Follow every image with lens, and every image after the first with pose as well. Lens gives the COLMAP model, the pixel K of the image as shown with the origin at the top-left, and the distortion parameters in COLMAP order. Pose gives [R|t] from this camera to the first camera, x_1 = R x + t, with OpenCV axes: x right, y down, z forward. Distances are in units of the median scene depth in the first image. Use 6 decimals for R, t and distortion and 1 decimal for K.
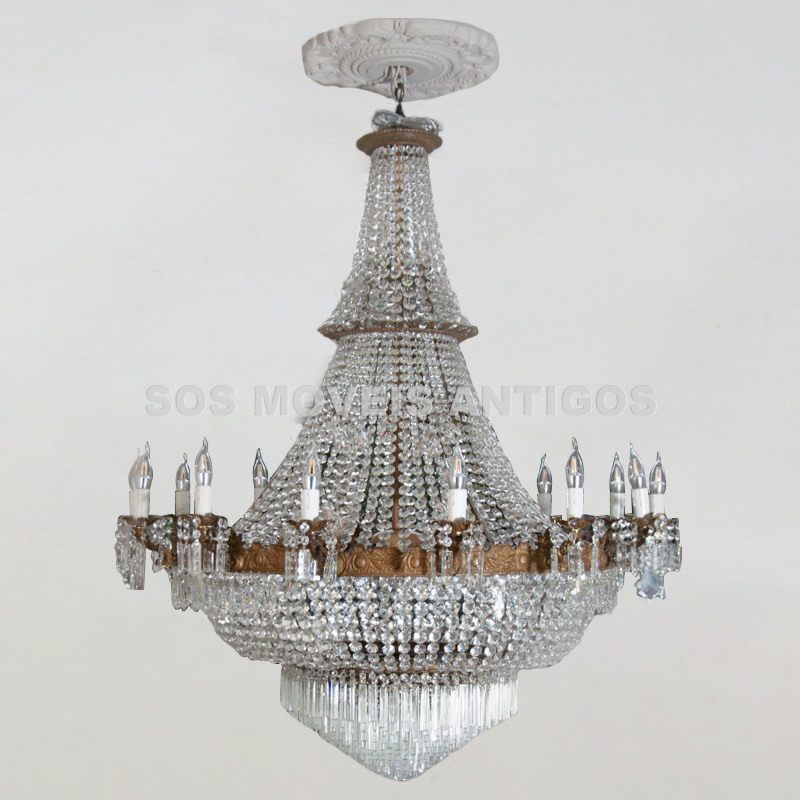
lens RADIAL K [[2295.7, 0, 399.3], [0, 2295.7, 399.6], [0, 0, 1]] dist [-0.536696, 0.000000]
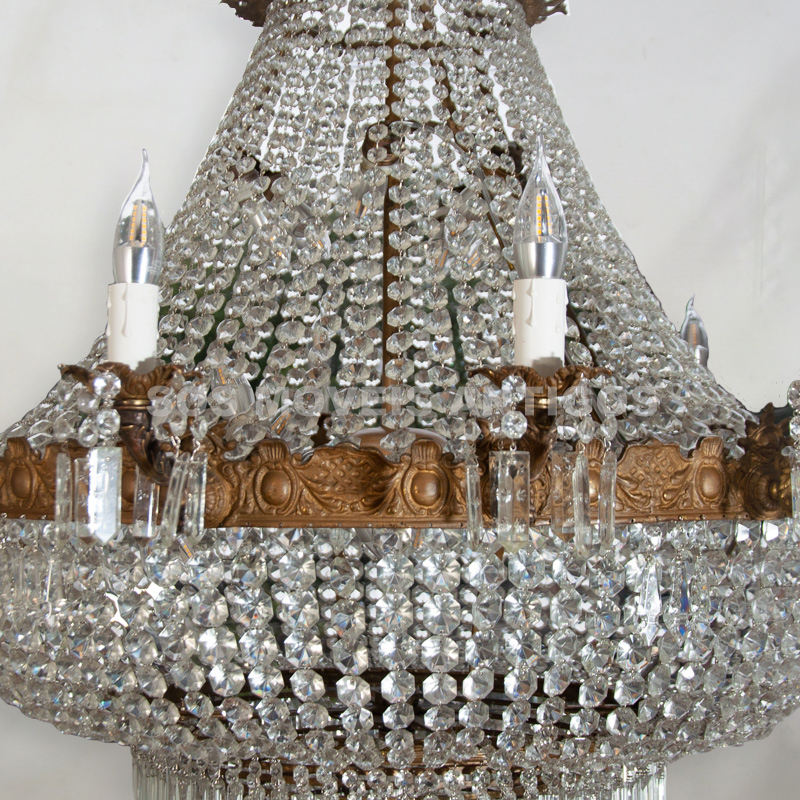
lens RADIAL K [[1712.5, 0, 398.5], [0, 1712.5, 399.1], [0, 0, 1]] dist [0.003080, 0.000000]
pose [[0.999575, -0.000638, -0.029144, 0.010800], [0.000525, 0.999992, -0.003876, 0.057267], [0.029146, 0.003859, 0.999568, 0.717397]]
